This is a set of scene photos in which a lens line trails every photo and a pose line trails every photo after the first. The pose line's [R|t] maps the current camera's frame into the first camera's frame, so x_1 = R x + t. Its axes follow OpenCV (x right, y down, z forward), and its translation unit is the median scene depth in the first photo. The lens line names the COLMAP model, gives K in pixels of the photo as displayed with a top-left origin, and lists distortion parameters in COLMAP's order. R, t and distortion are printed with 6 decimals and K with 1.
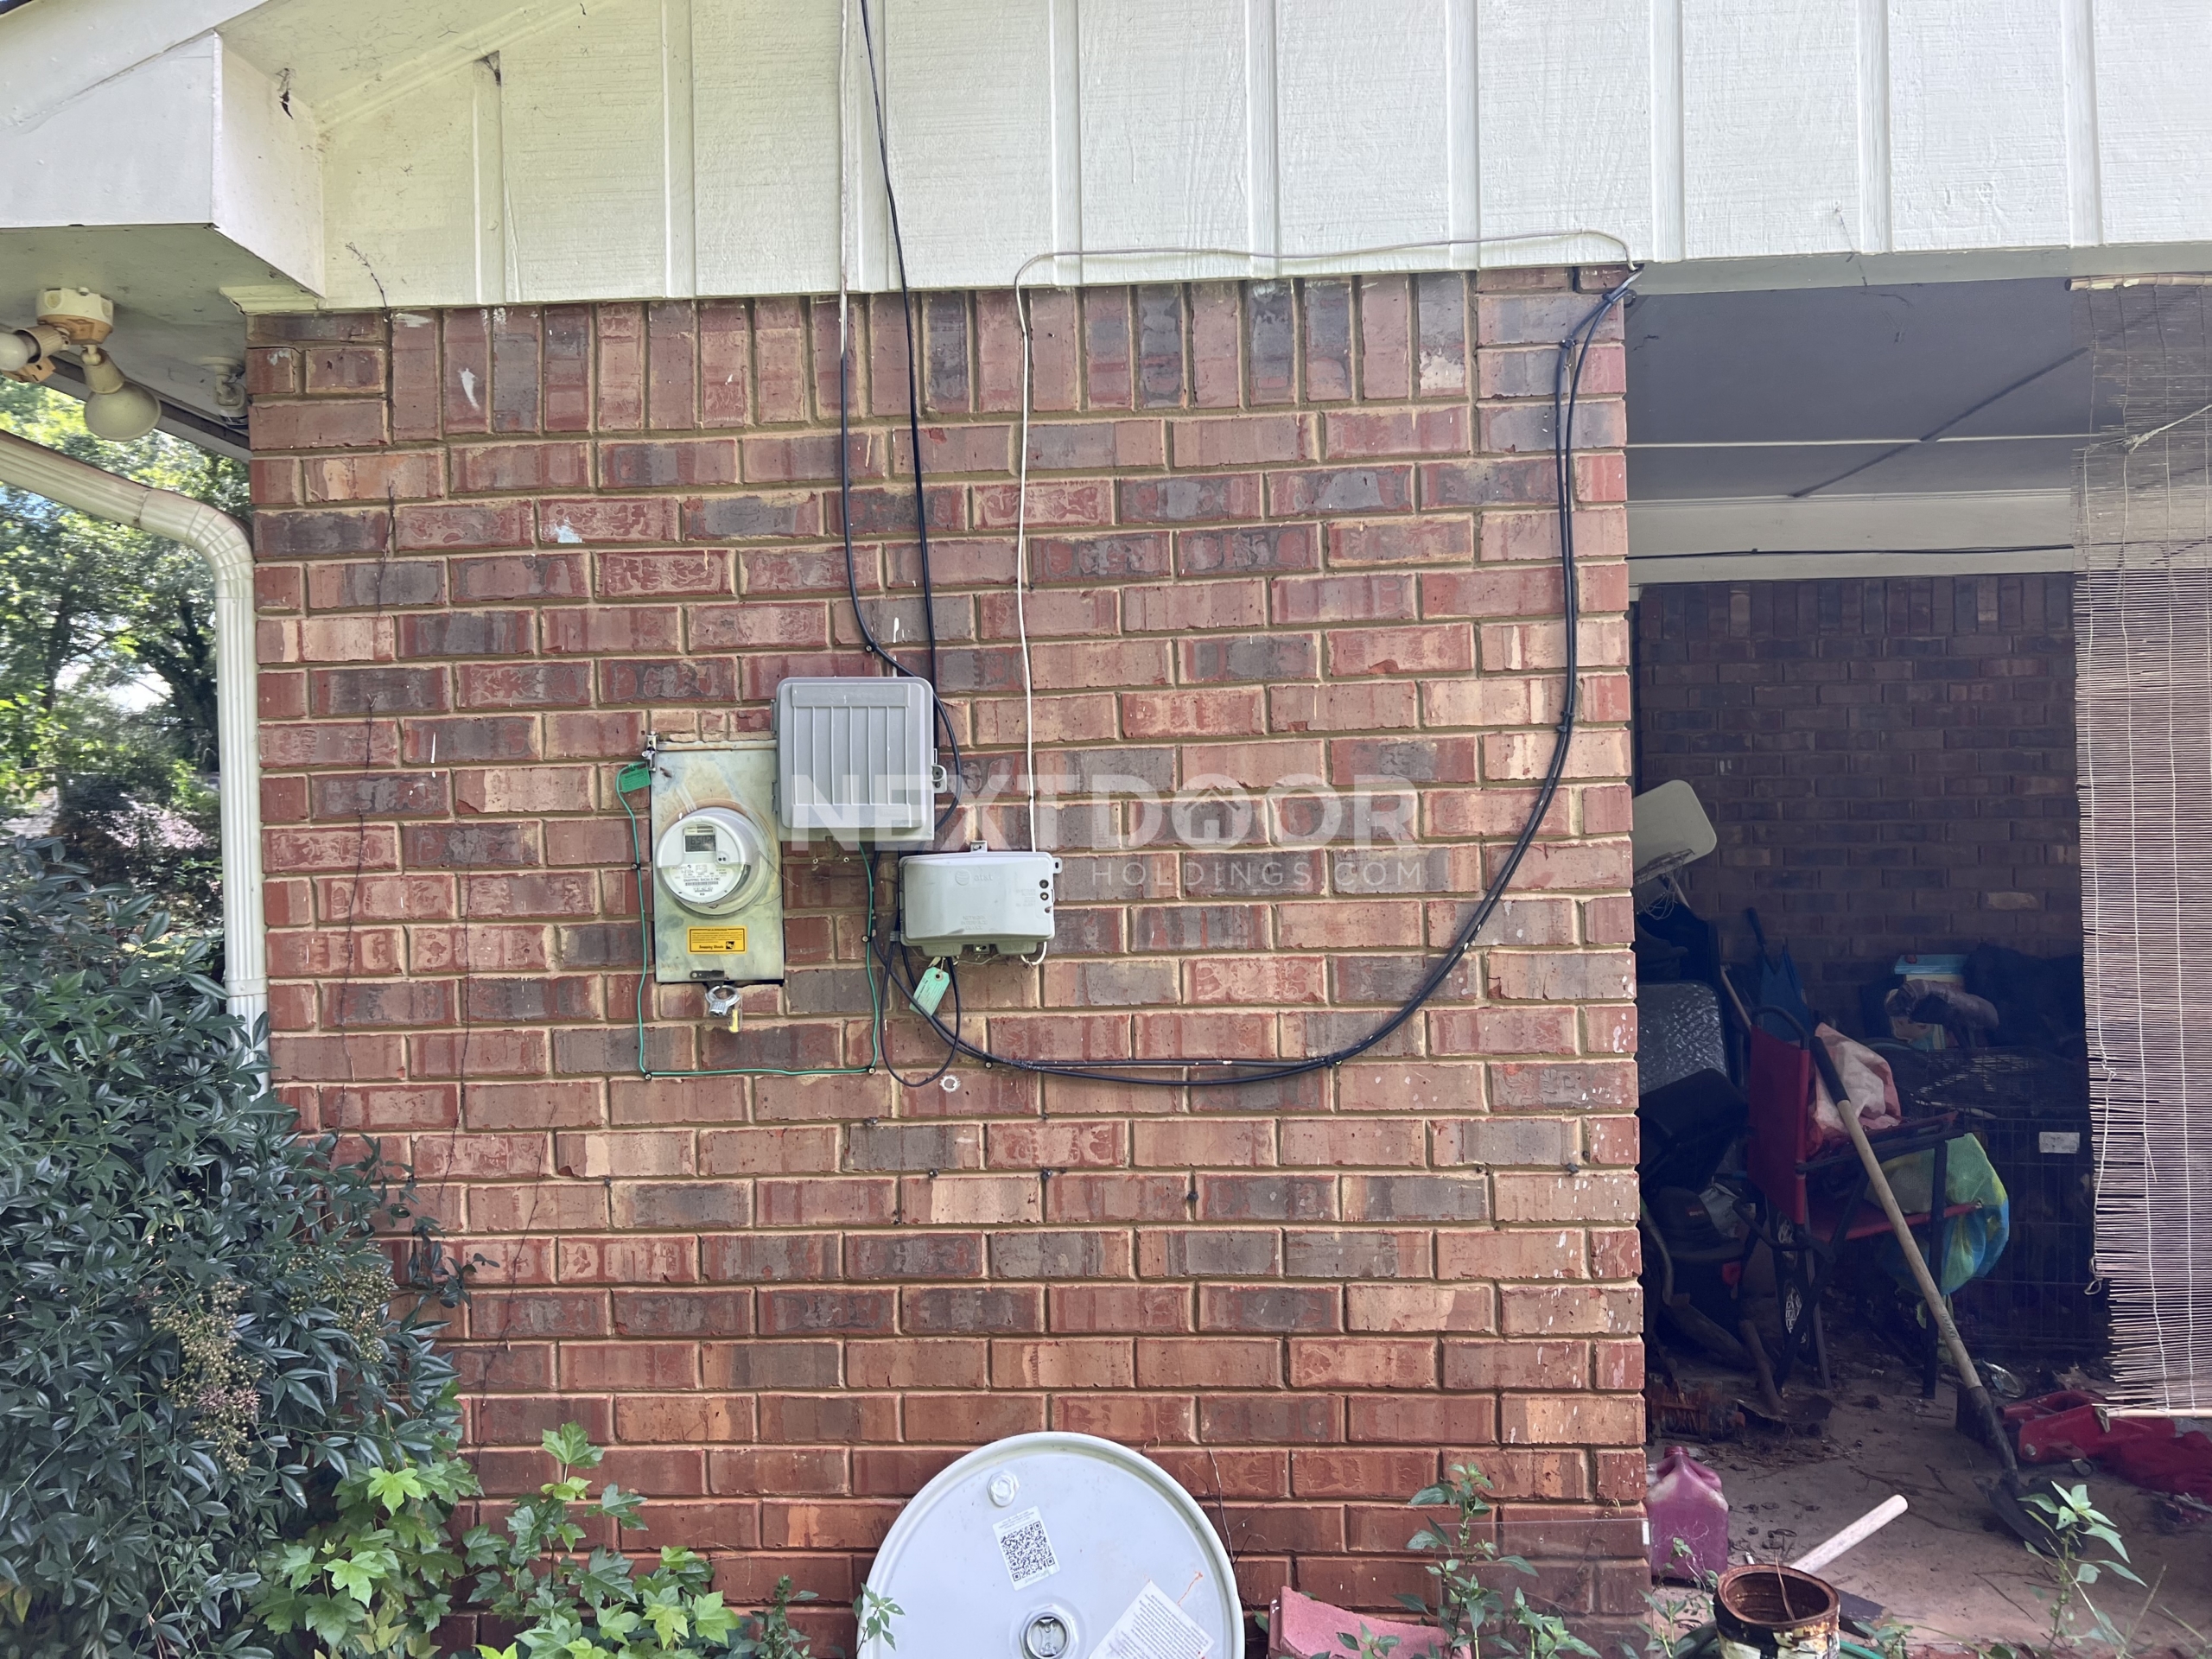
lens RADIAL K [[1637.4, 0, 1106.1], [0, 1637.4, 830.0], [0, 0, 1]] dist [0.052391, -0.066721]
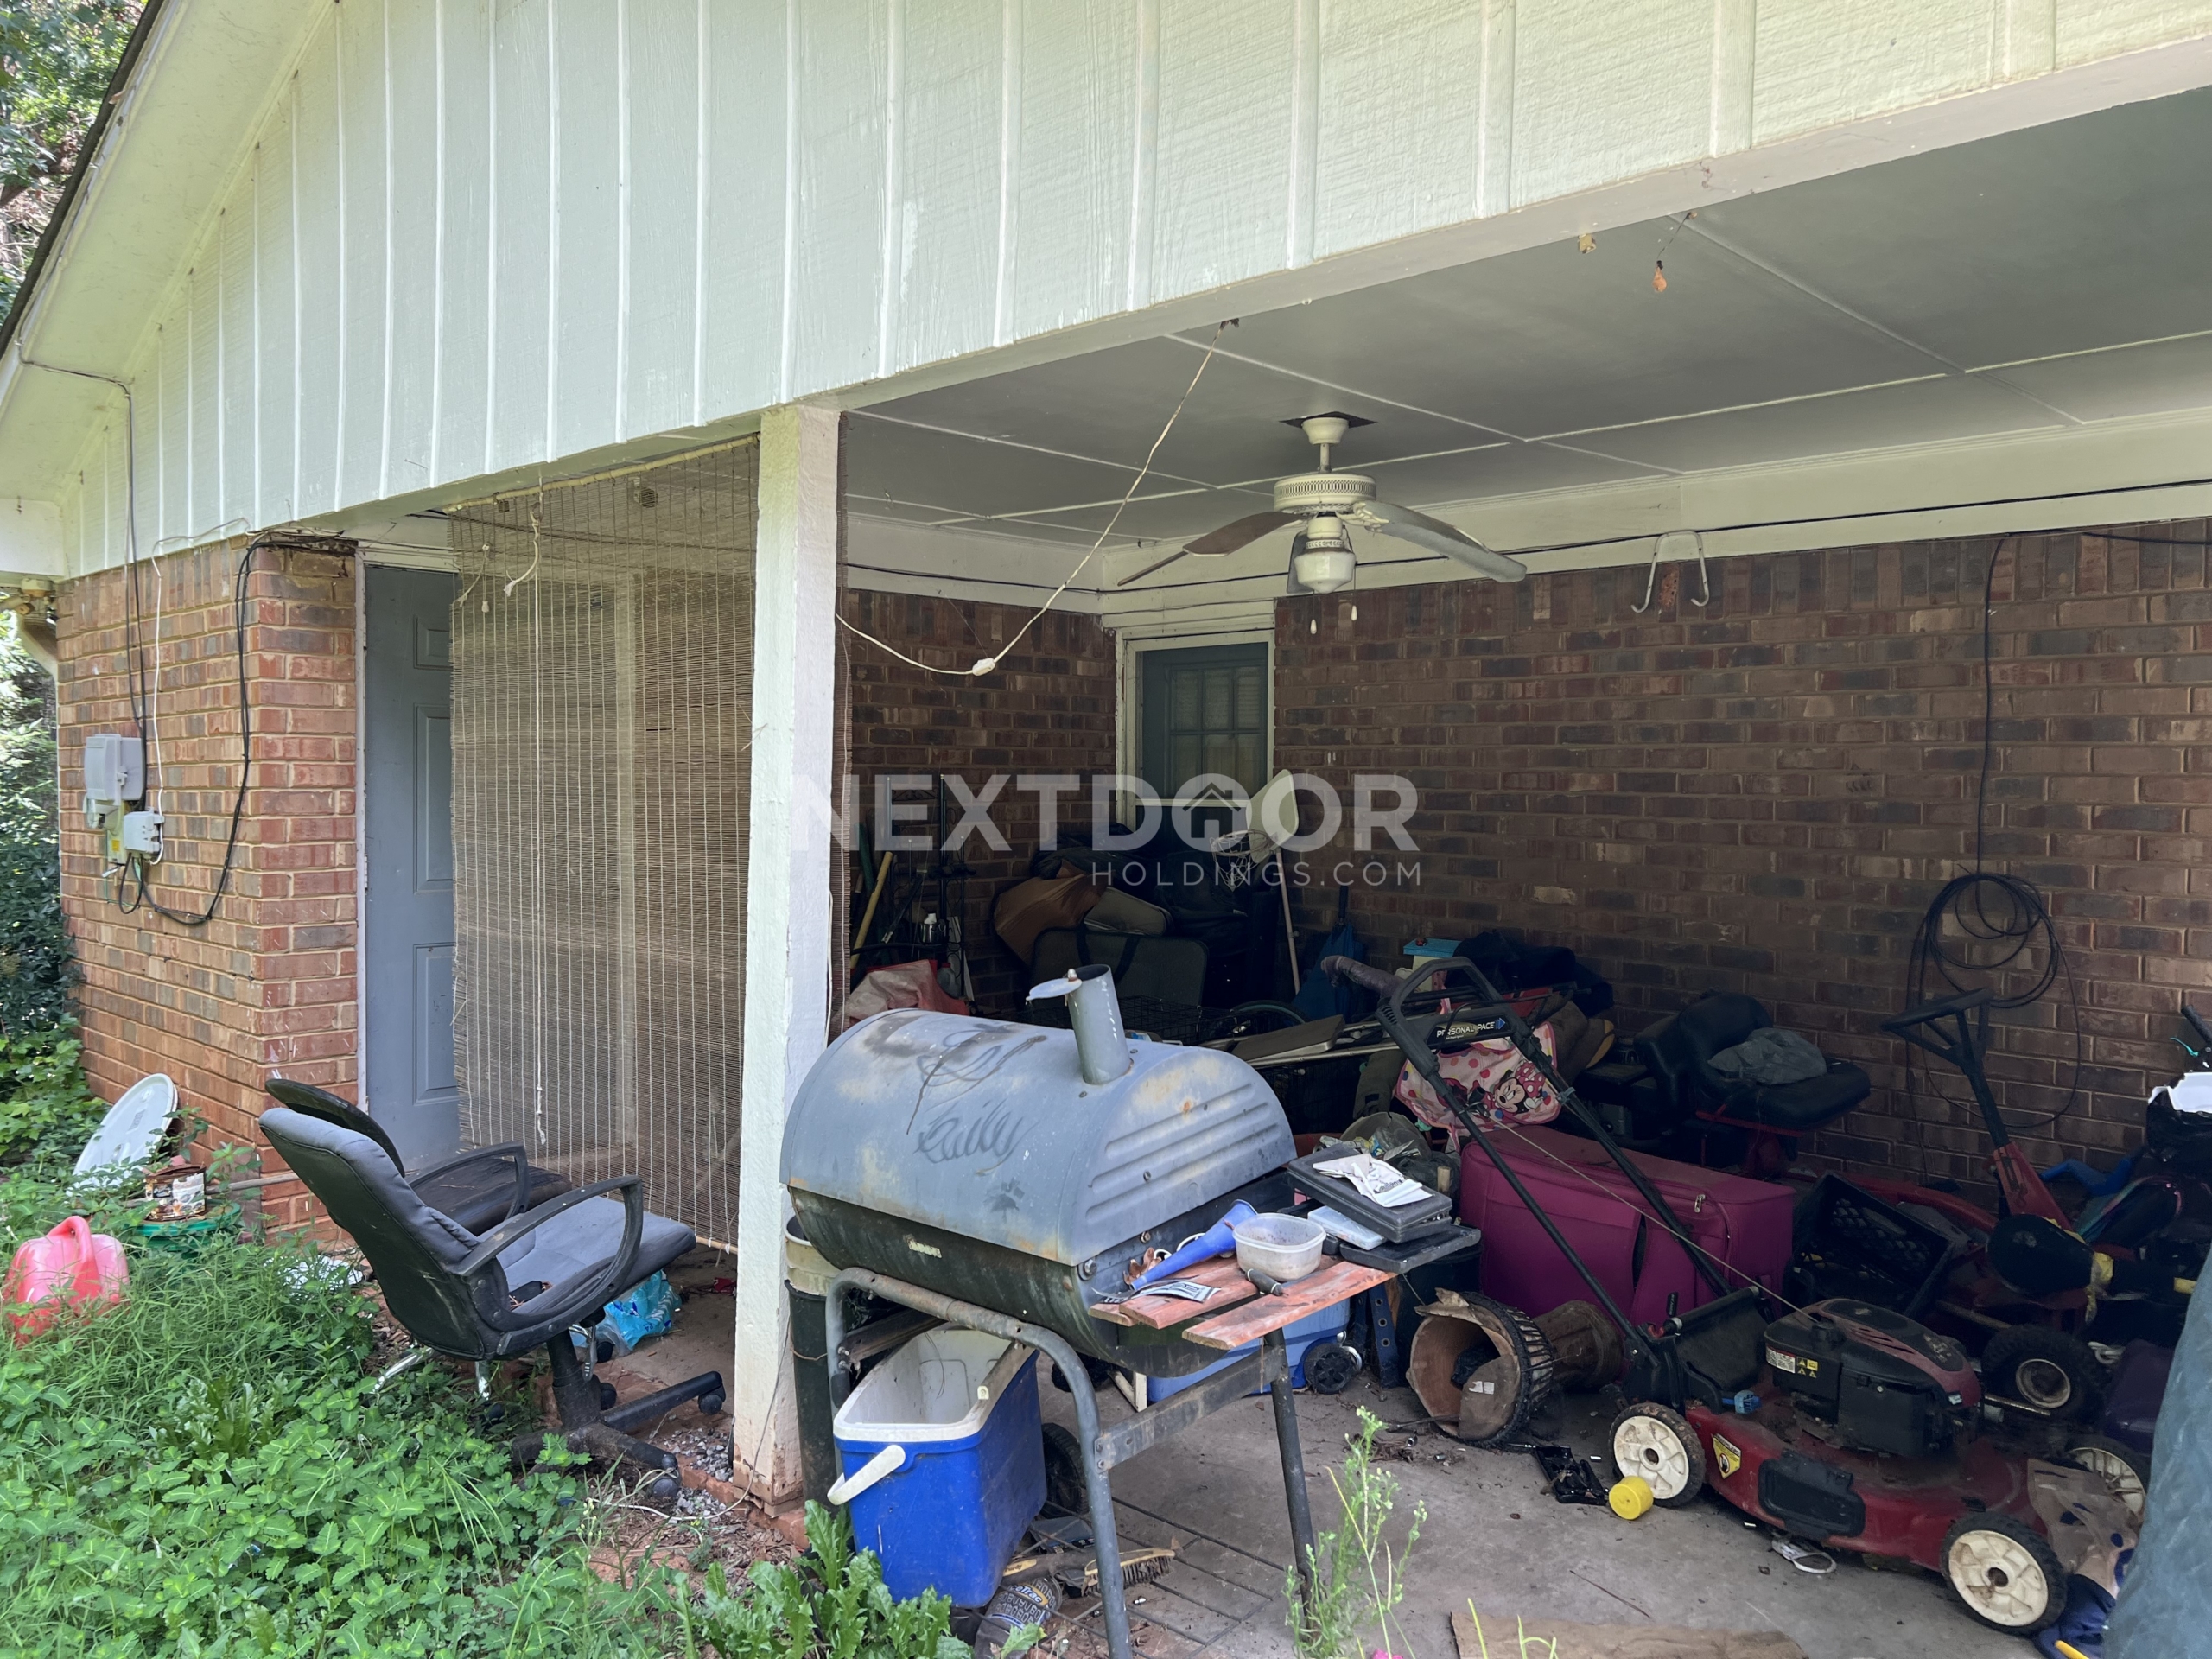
lens RADIAL K [[1637.4, 0, 1104.9], [0, 1637.4, 828.4], [0, 0, 1]] dist [0.052391, -0.066721]
pose [[0.763632, 0.043725, -0.644170, 0.983629], [-0.018966, 0.998793, 0.045314, -0.038497], [0.645373, -0.022386, 0.763539, 0.052633]]
